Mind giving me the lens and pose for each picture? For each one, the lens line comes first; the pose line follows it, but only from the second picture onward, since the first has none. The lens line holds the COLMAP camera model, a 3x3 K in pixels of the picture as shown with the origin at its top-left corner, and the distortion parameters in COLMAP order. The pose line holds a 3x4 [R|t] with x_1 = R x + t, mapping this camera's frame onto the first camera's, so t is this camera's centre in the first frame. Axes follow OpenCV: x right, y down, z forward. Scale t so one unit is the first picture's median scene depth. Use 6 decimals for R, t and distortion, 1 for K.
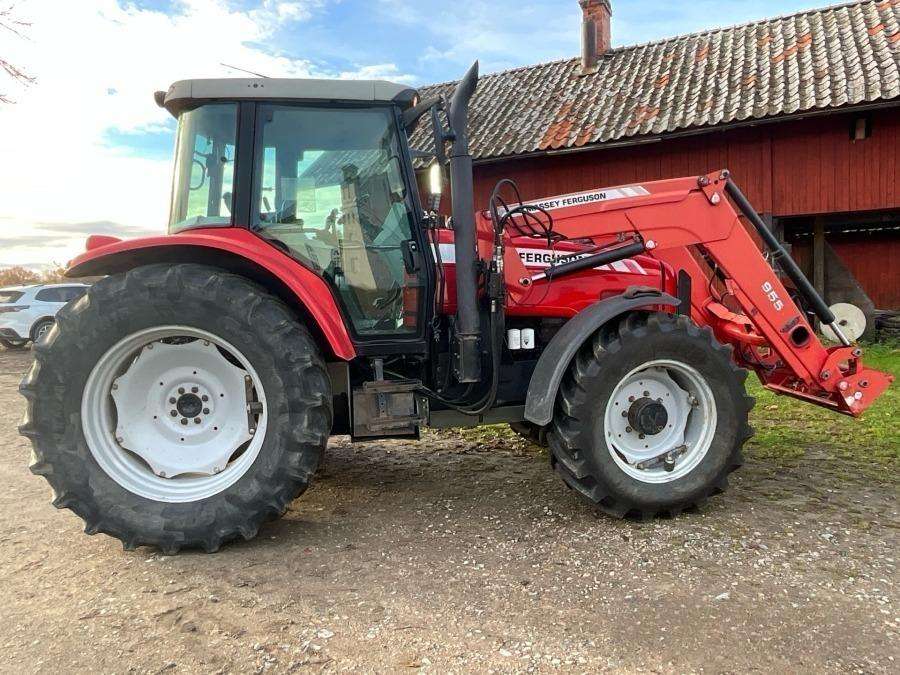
lens RADIAL K [[662.4, 0, 450.0], [0, 662.4, 337.5], [0, 0, 1]] dist [-0.003645, -0.004523]
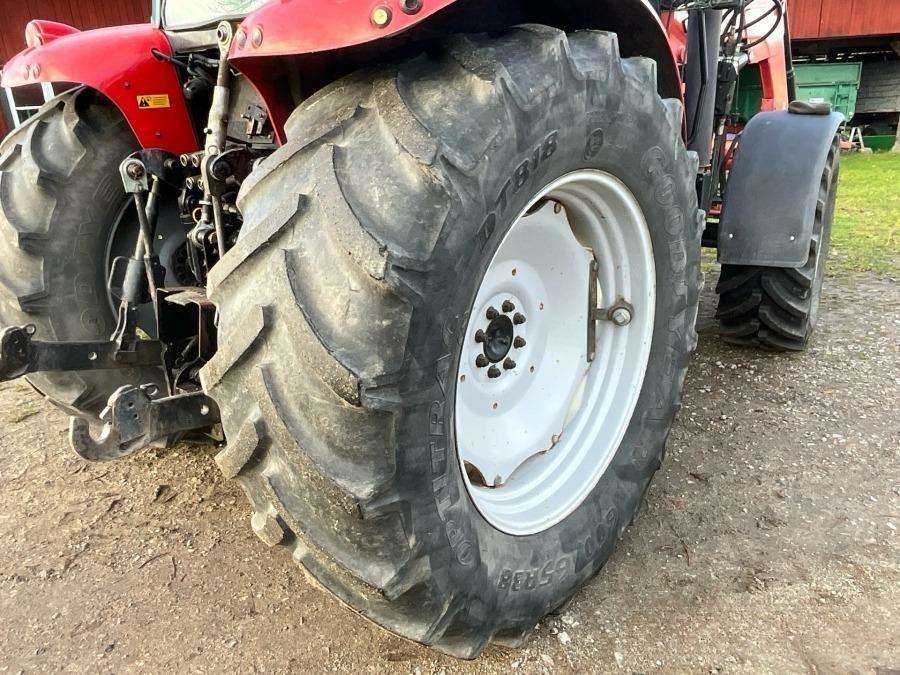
lens RADIAL K [[660.3, 0, 448.9], [0, 660.3, 337.2], [0, 0, 1]] dist [0.015300, -0.036631]
pose [[0.722804, -0.224046, 0.653726, -0.750139], [0.081895, 0.967090, 0.240894, -0.022962], [-0.686184, -0.120582, 0.717364, 0.665228]]
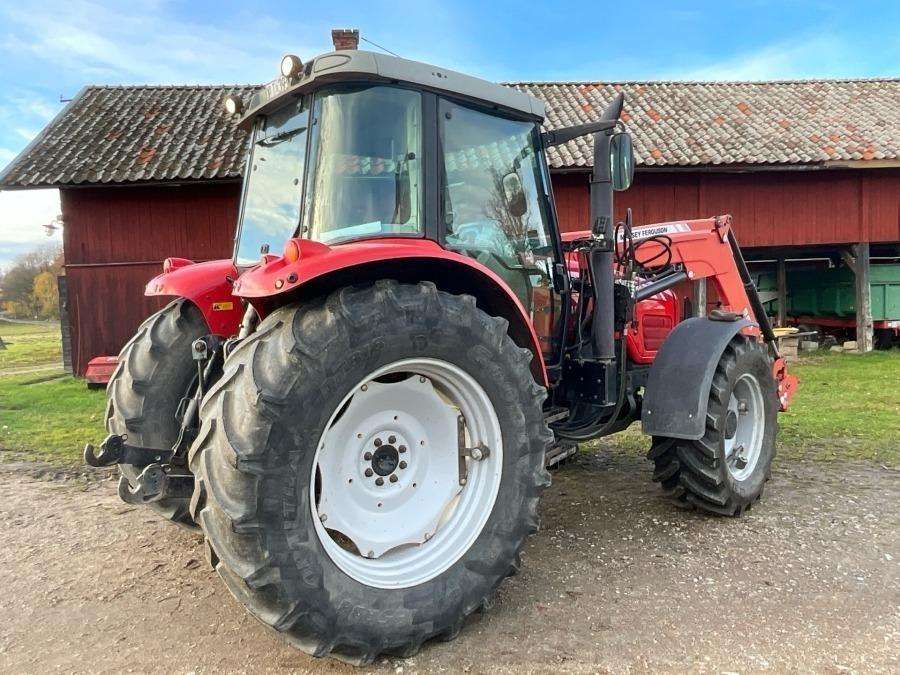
lens RADIAL K [[660.3, 0, 448.9], [0, 660.3, 337.2], [0, 0, 1]] dist [0.015300, -0.036631]
pose [[0.848034, -0.019253, 0.529593, -0.742479], [0.042030, 0.998635, -0.030998, -0.016149], [-0.528273, 0.048546, 0.847685, 0.287661]]
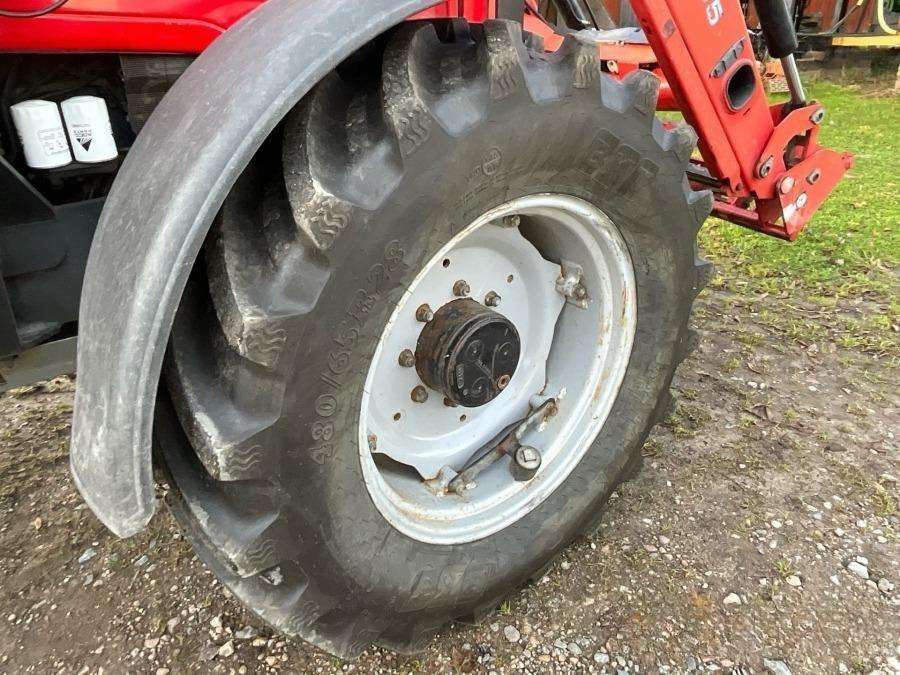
lens RADIAL K [[660.3, 0, 448.9], [0, 660.3, 337.2], [0, 0, 1]] dist [0.015300, -0.036631]
pose [[0.910046, -0.184609, 0.371128, 0.168035], [0.037275, 0.928167, 0.370292, -0.020758], [-0.412828, -0.323149, 0.851556, 0.743392]]
